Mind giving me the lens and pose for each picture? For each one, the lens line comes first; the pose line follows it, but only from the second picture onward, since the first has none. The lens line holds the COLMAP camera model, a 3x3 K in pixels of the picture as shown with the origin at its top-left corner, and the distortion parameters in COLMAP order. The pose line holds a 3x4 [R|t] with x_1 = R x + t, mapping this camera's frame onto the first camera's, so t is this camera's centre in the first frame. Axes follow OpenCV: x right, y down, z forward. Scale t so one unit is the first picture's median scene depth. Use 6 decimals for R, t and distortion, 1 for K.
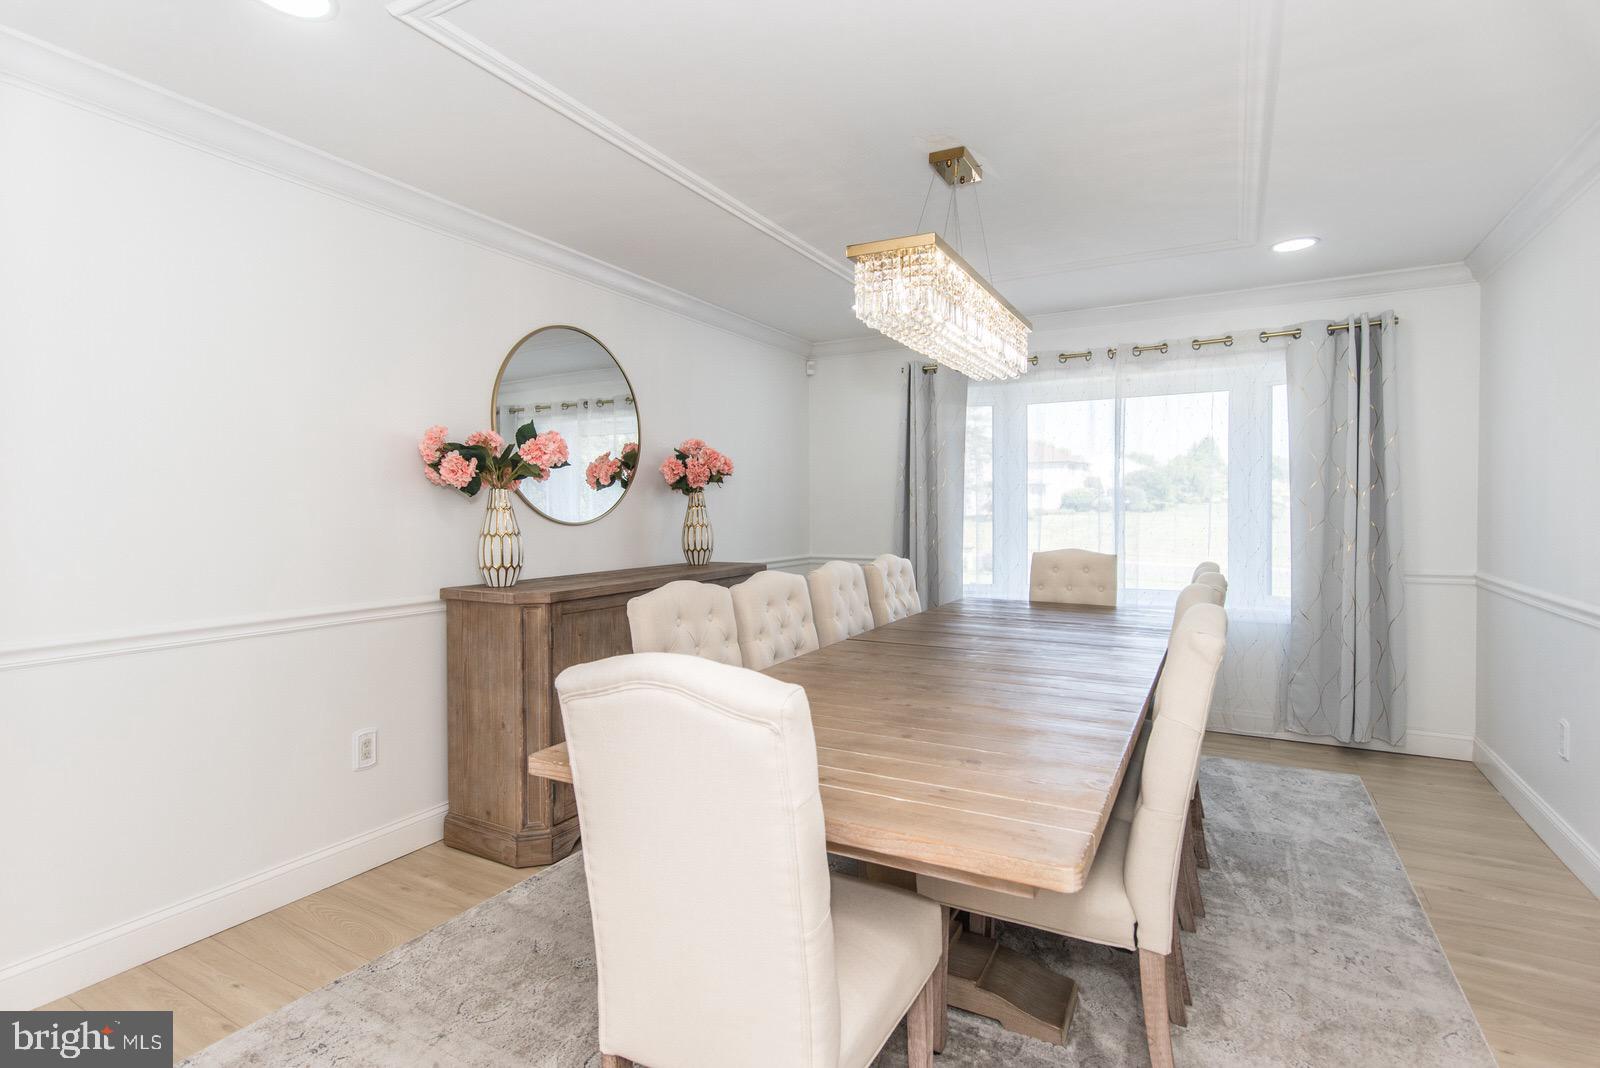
lens RADIAL K [[781.0, 0, 803.5], [0, 781.0, 542.8], [0, 0, 1]] dist [0.003365, -0.000358]
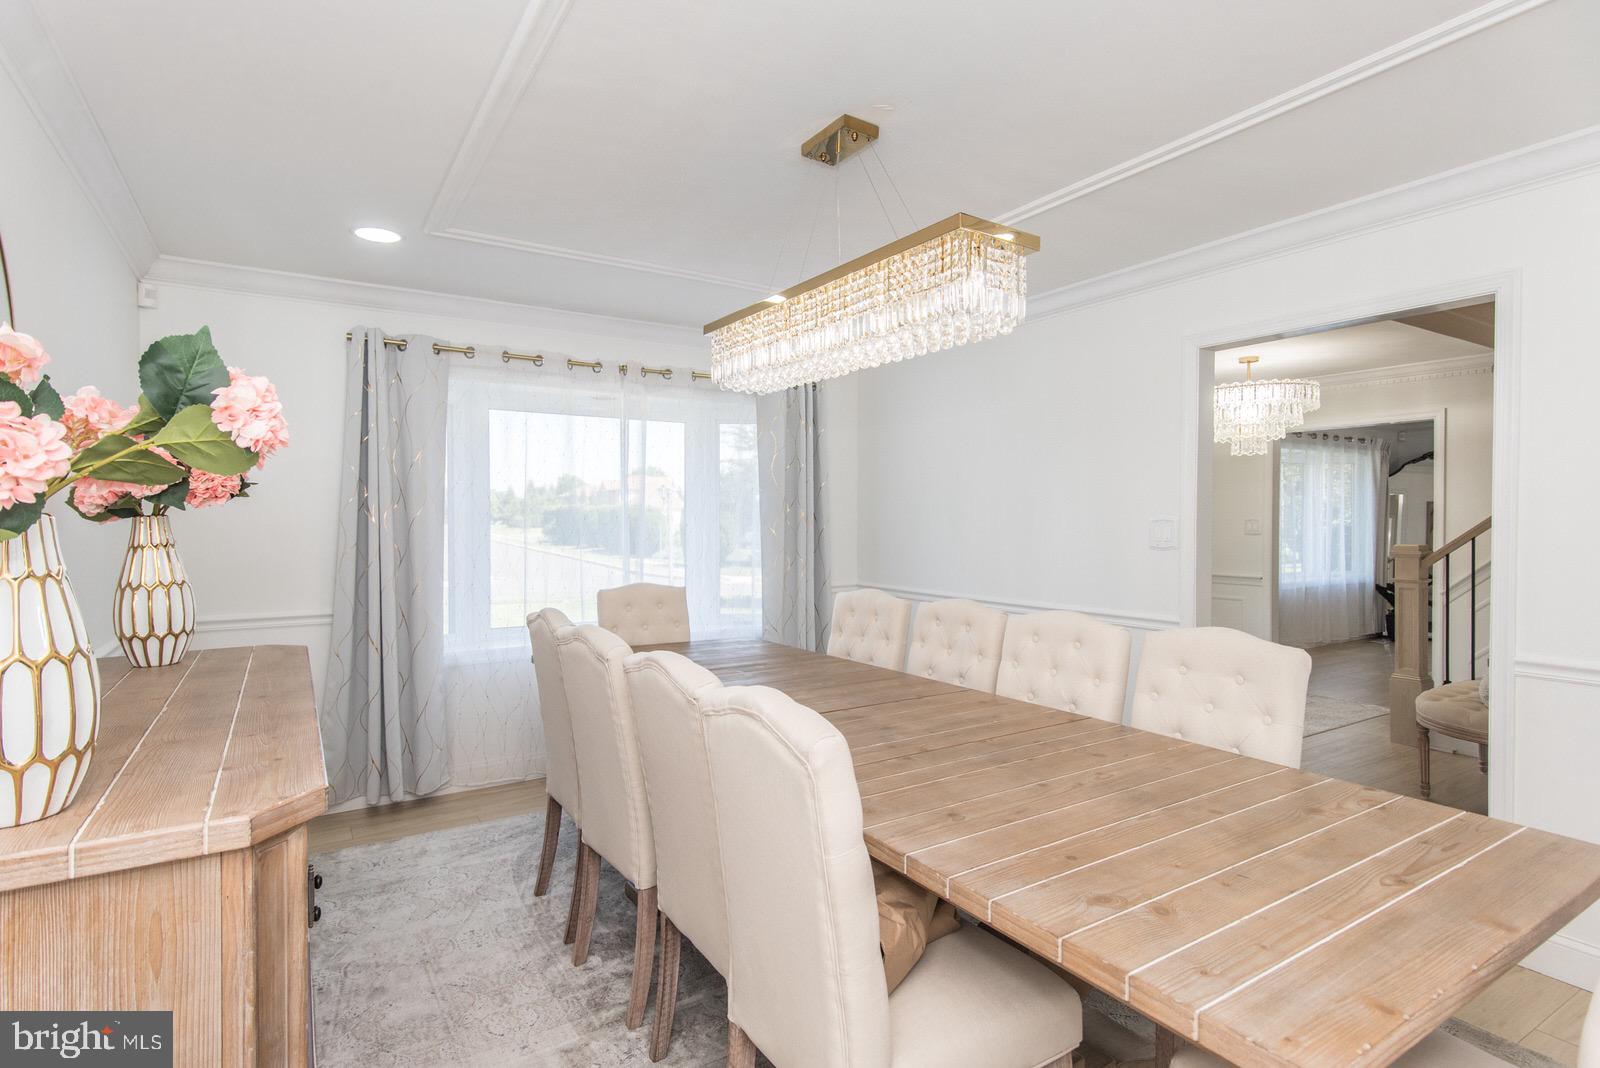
lens RADIAL K [[810.9, 0, 800.0], [0, 810.9, 534.0], [0, 0, 1]] dist [0.032044, -0.000052]
pose [[0.483761, -0.014166, 0.875086, -0.359062], [0.033152, 0.999448, -0.002148, -0.037257], [-0.874572, 0.030049, 0.483964, 0.353009]]
